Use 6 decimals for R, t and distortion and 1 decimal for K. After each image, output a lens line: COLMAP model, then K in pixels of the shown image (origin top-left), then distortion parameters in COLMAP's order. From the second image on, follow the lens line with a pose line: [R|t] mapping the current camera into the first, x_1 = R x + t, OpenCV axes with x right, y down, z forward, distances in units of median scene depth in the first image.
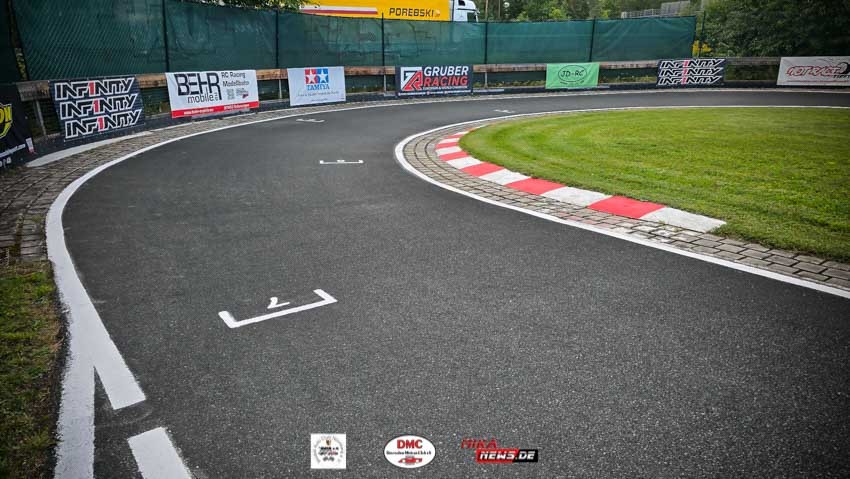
lens RADIAL K [[576.5, 0, 428.8], [0, 576.5, 231.8], [0, 0, 1]] dist [0.058347, -0.048021]
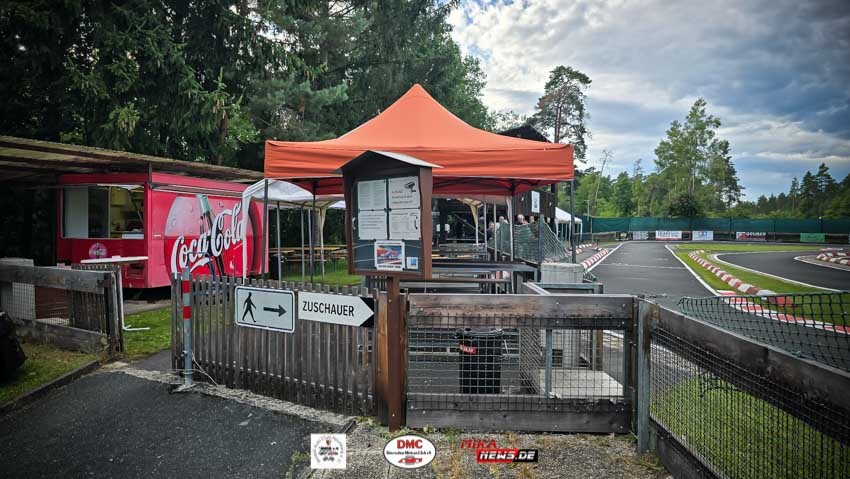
lens RADIAL K [[576.5, 0, 426.8], [0, 576.5, 239.4], [0, 0, 1]] dist [0.058347, -0.048021]
pose [[0.524315, 0.049870, -0.850063, 1.978638], [-0.262127, 0.959260, -0.105403, 0.605389], [0.810175, 0.278088, 0.516027, -2.270293]]
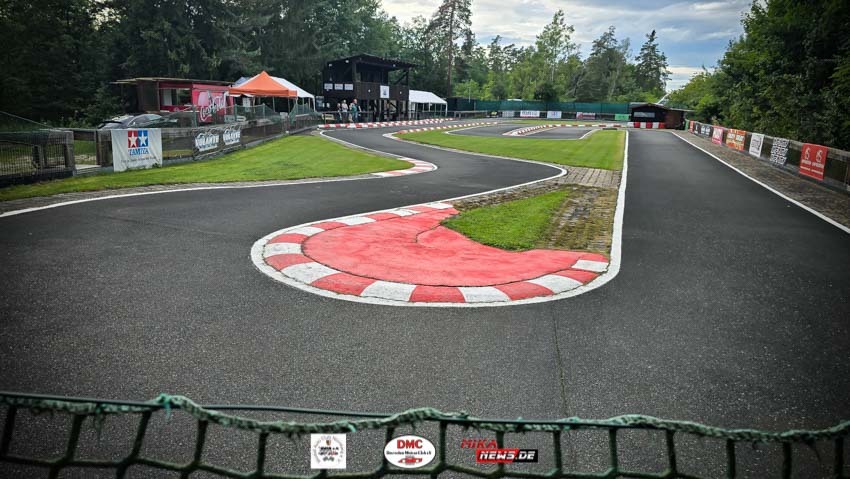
lens RADIAL K [[576.5, 0, 429.9], [0, 576.5, 235.1], [0, 0, 1]] dist [0.058347, -0.048021]
pose [[0.554765, 0.225232, -0.800941, 3.454577], [-0.276678, 0.957816, 0.077708, 0.661603], [0.784656, 0.178493, 0.593680, -2.666312]]
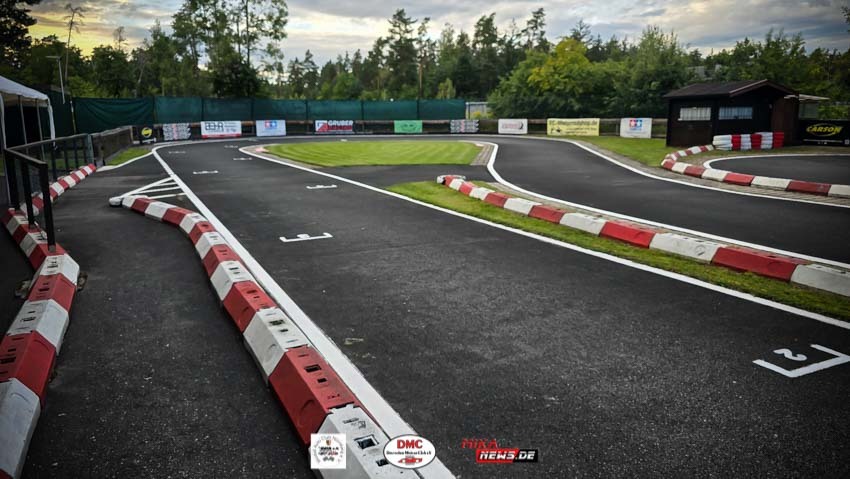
lens RADIAL K [[576.5, 0, 419.4], [0, 576.5, 233.2], [0, 0, 1]] dist [0.058347, -0.048021]
pose [[0.979498, 0.051692, -0.194709, 0.839720], [-0.067153, 0.995020, -0.073657, 0.292443], [0.189932, 0.085223, 0.978091, -1.103486]]
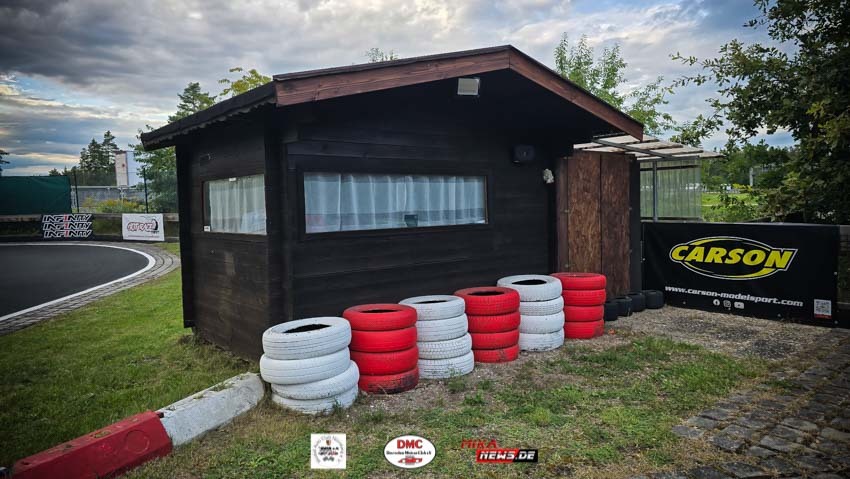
lens RADIAL K [[576.5, 0, 422.5], [0, 576.5, 231.3], [0, 0, 1]] dist [0.058347, -0.048021]
pose [[0.999289, 0.002054, 0.037637, 1.246432], [0.006730, 0.972744, -0.231785, -0.023563], [-0.037087, 0.231874, 0.972039, -0.036485]]
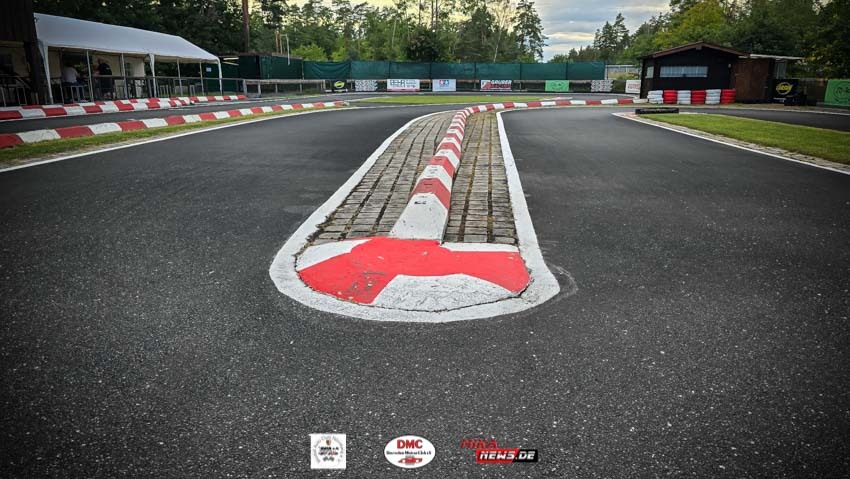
lens RADIAL K [[576.5, 0, 433.4], [0, 576.5, 234.7], [0, 0, 1]] dist [0.058347, -0.048021]
pose [[0.738242, 0.196069, -0.645412, 1.806546], [-0.209961, 0.976084, 0.056363, 0.342125], [0.641027, 0.093901, 0.761753, -1.232842]]
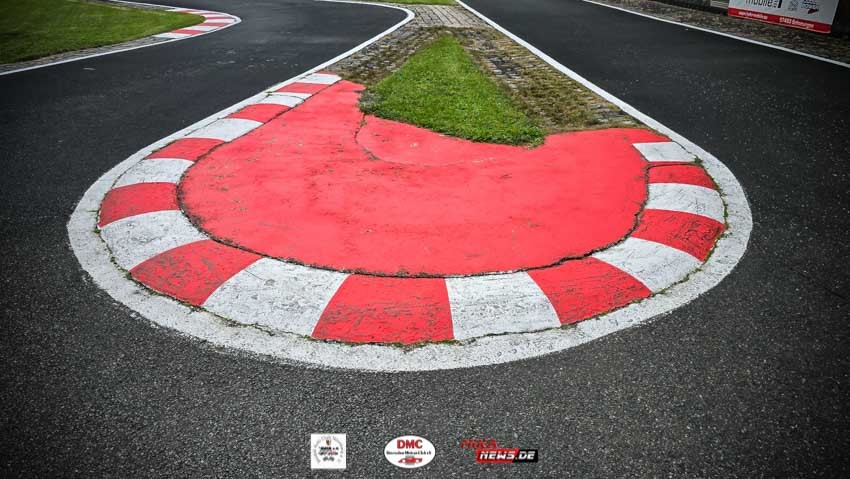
lens RADIAL K [[576.5, 0, 435.2], [0, 576.5, 225.4], [0, 0, 1]] dist [0.058347, -0.048021]
pose [[0.851975, 0.249343, -0.460399, 3.232418], [-0.163579, 0.962067, 0.218332, 0.674030], [0.497374, -0.110702, 0.860444, -2.617666]]
